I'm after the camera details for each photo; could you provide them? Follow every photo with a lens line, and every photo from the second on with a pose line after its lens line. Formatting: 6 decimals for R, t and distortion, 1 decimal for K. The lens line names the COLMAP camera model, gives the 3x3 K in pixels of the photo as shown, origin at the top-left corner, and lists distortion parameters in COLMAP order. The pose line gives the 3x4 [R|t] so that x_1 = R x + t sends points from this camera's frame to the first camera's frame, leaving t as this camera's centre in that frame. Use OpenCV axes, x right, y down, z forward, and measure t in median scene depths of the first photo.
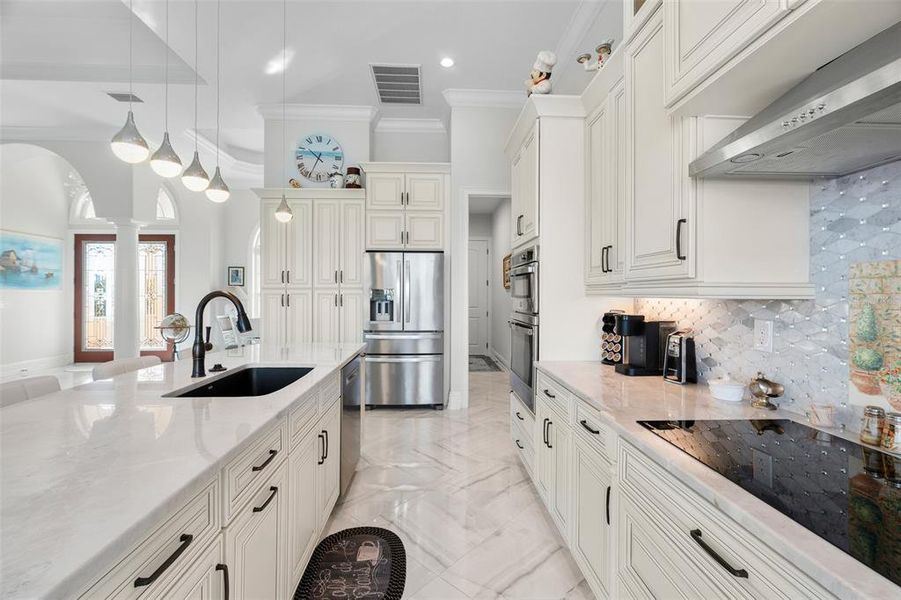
lens RADIAL K [[389.5, 0, 449.4], [0, 389.5, 291.8], [0, 0, 1]] dist [-0.004990, 0.001466]
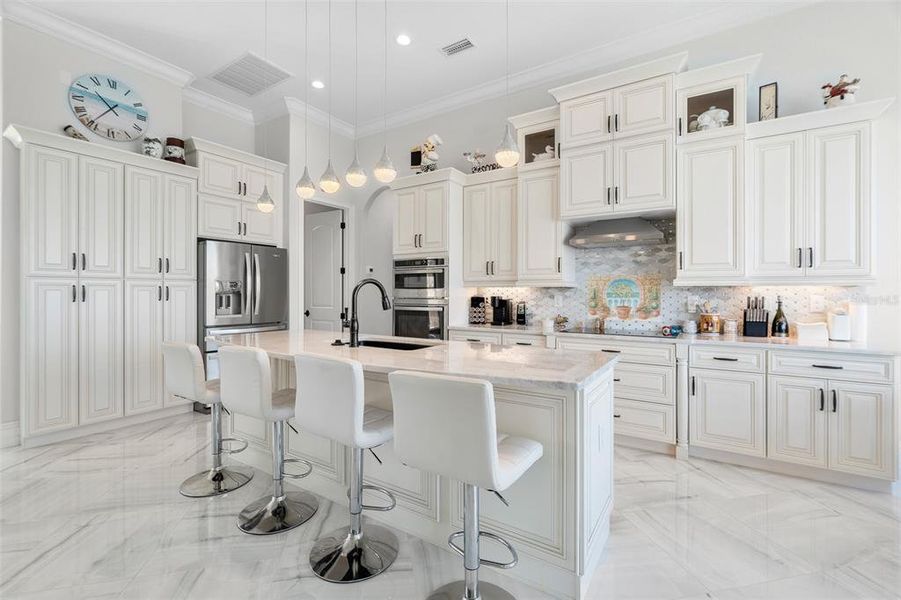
lens RADIAL K [[389.5, 0, 451.4], [0, 389.5, 291.1], [0, 0, 1]] dist [-0.004990, 0.001466]
pose [[0.582160, 0.000908, 0.813074, -1.372951], [-0.003642, 0.999992, 0.001492, 0.030935], [-0.813066, -0.003830, 0.582159, 0.018851]]
